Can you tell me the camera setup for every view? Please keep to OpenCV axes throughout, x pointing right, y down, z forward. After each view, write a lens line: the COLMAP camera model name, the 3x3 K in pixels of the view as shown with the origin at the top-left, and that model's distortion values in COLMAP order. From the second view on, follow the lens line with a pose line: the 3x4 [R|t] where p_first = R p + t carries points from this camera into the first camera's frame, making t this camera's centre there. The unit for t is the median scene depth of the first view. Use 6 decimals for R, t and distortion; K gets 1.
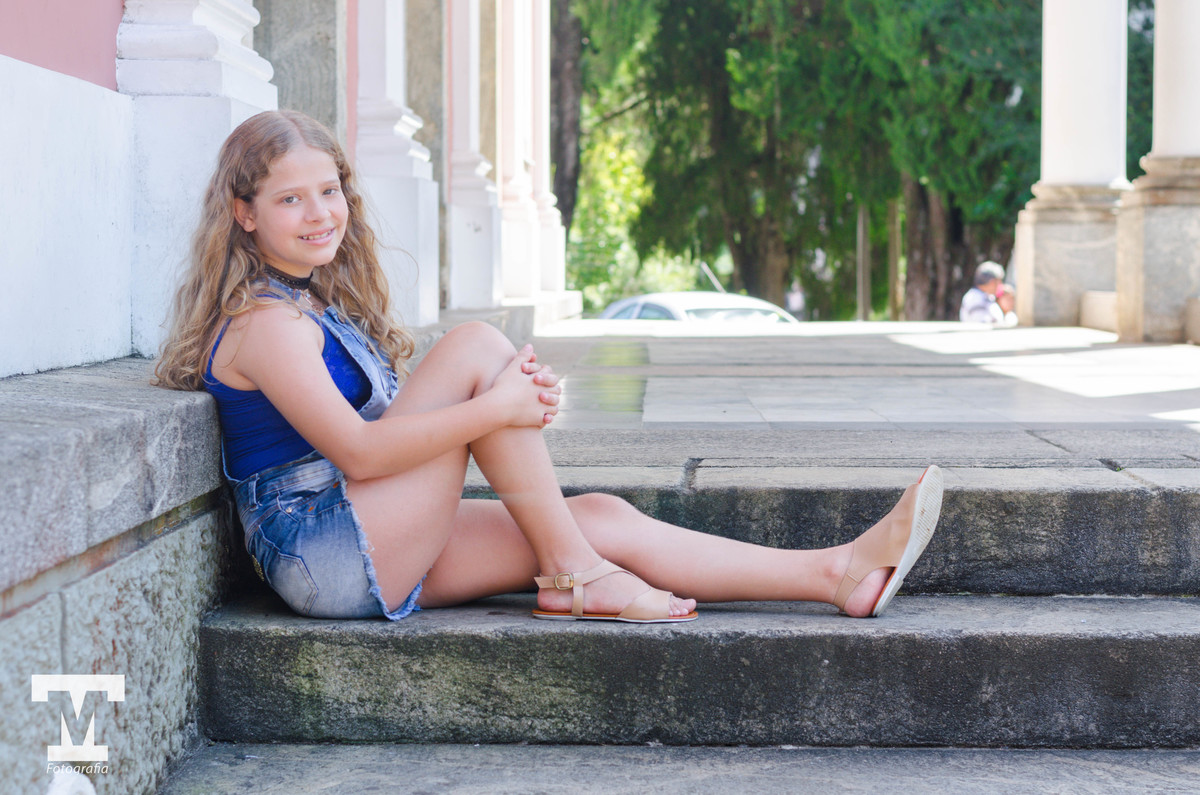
lens RADIAL K [[2693.9, 0, 600.0], [0, 2693.9, 397.5], [0, 0, 1]] dist [0.028630, -0.029596]
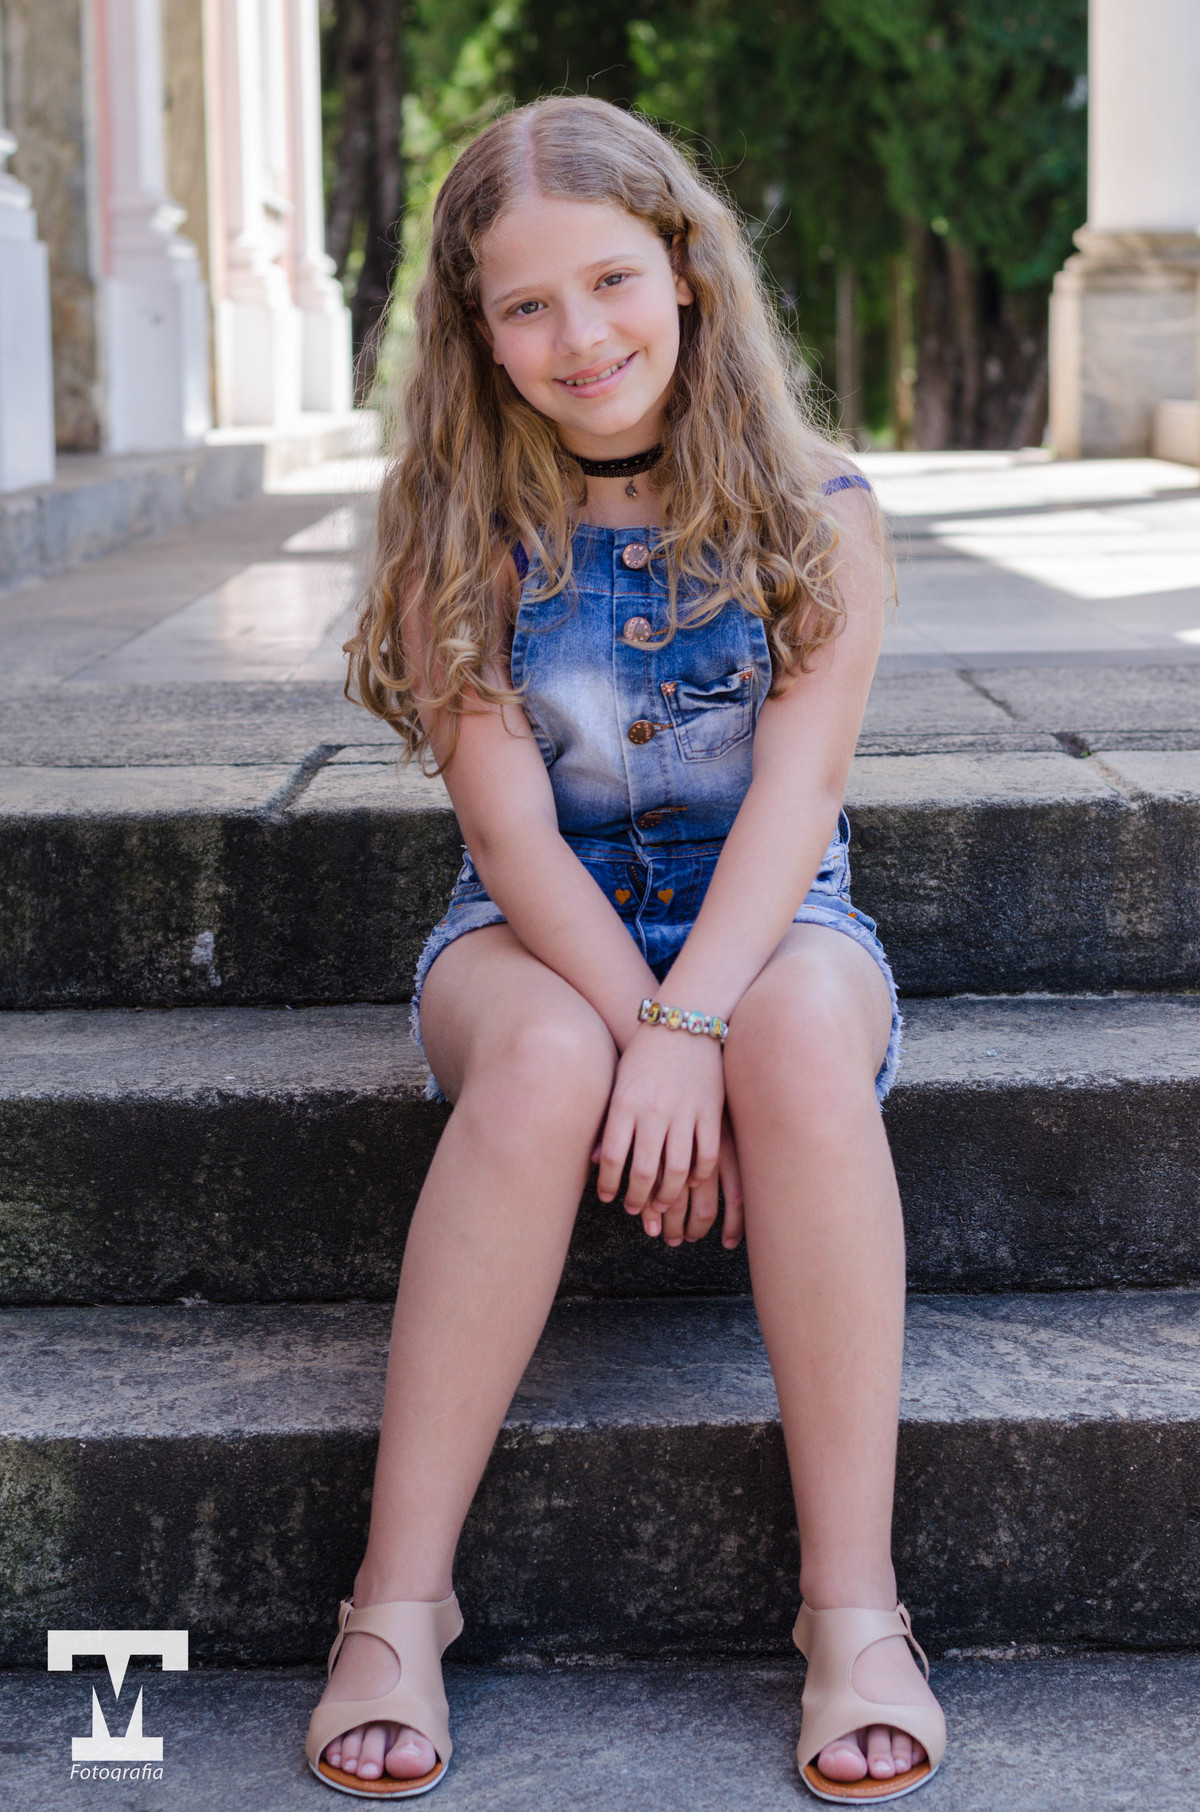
lens RADIAL K [[4067.8, 0, 600.0], [0, 4067.8, 906.0], [0, 0, 1]] dist [0.028630, -0.029596]
pose [[0.999391, -0.019733, 0.028788, 0.073486], [0.017260, 0.996337, 0.083748, -0.015163], [-0.030335, -0.083200, 0.996071, 0.181679]]
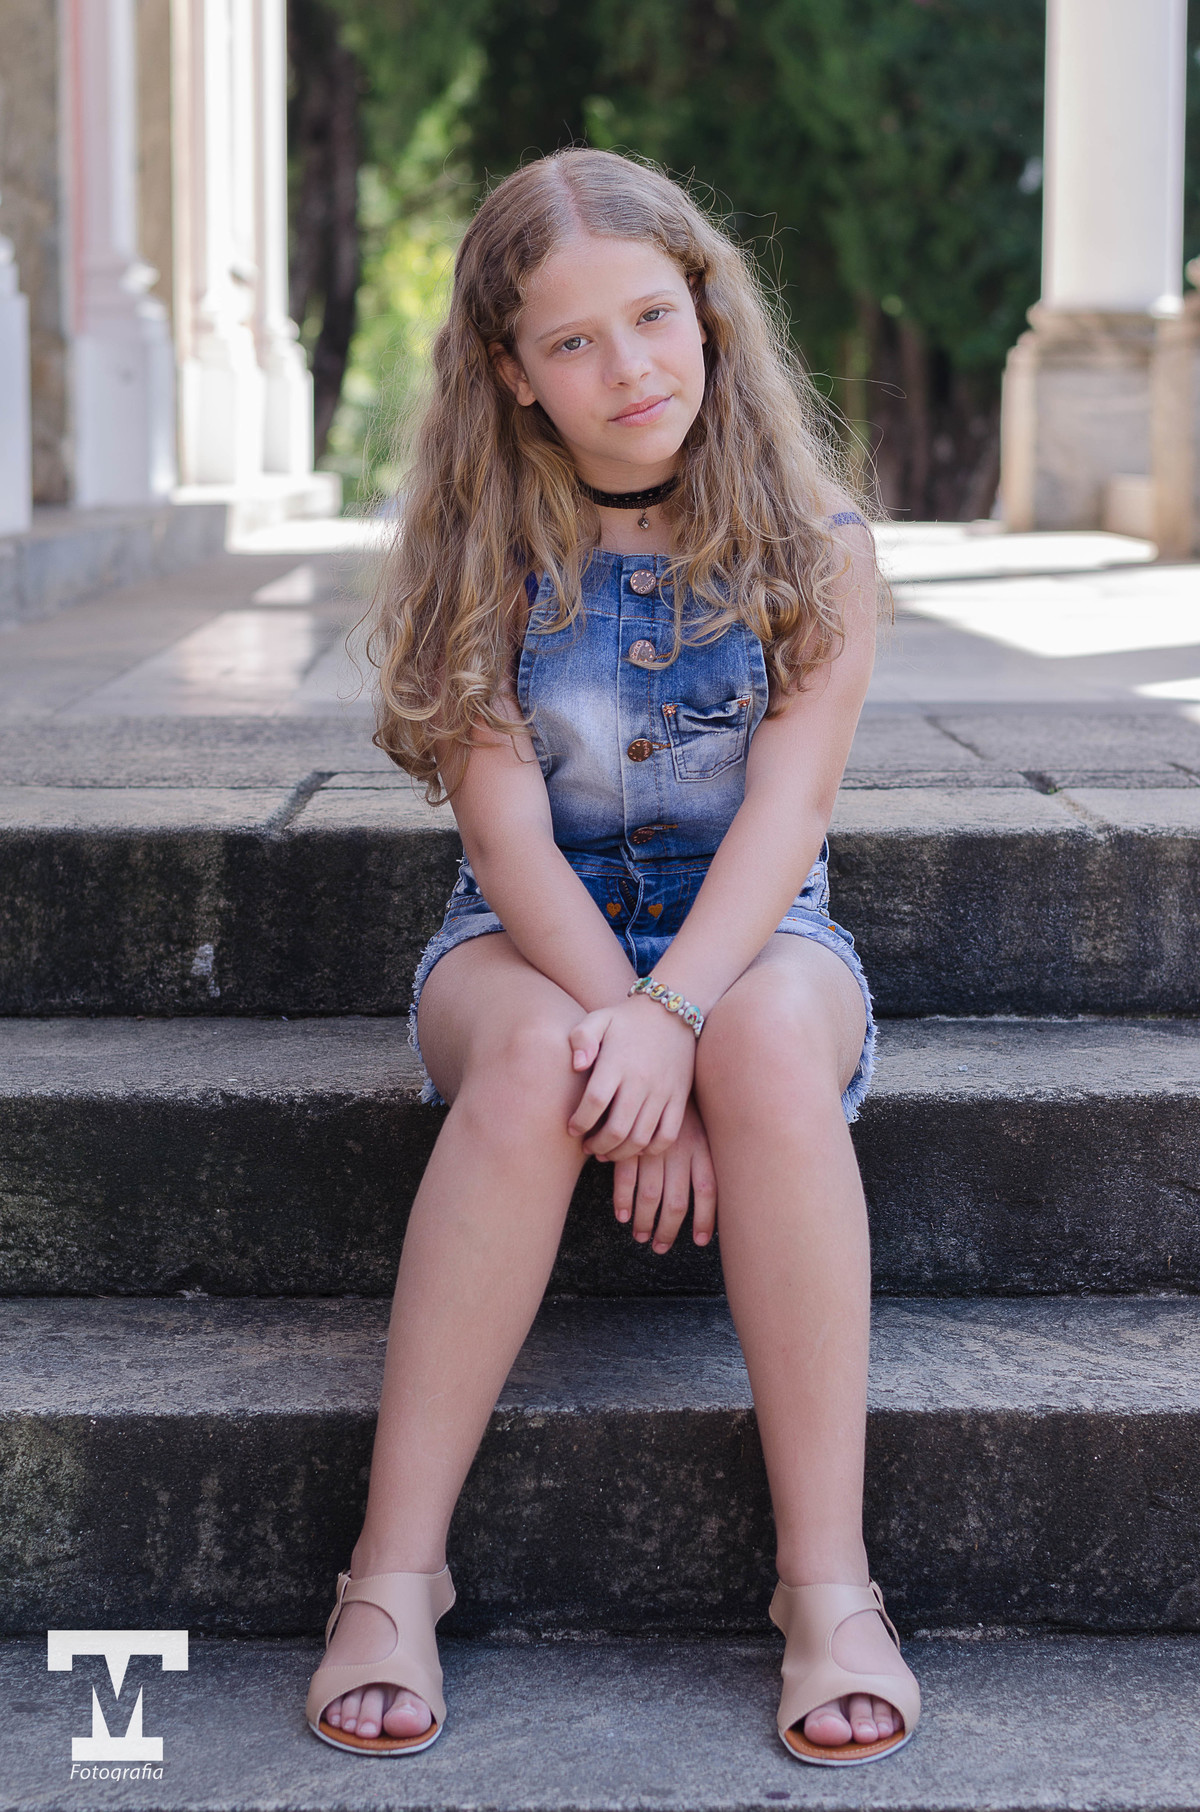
lens RADIAL K [[4067.8, 0, 600.0], [0, 4067.8, 906.0], [0, 0, 1]] dist [0.028630, -0.029596]
pose [[0.999043, -0.003624, 0.043597, 0.062775], [0.000757, 0.997845, 0.065608, -0.006365], [-0.043741, -0.065512, 0.996893, 0.149121]]
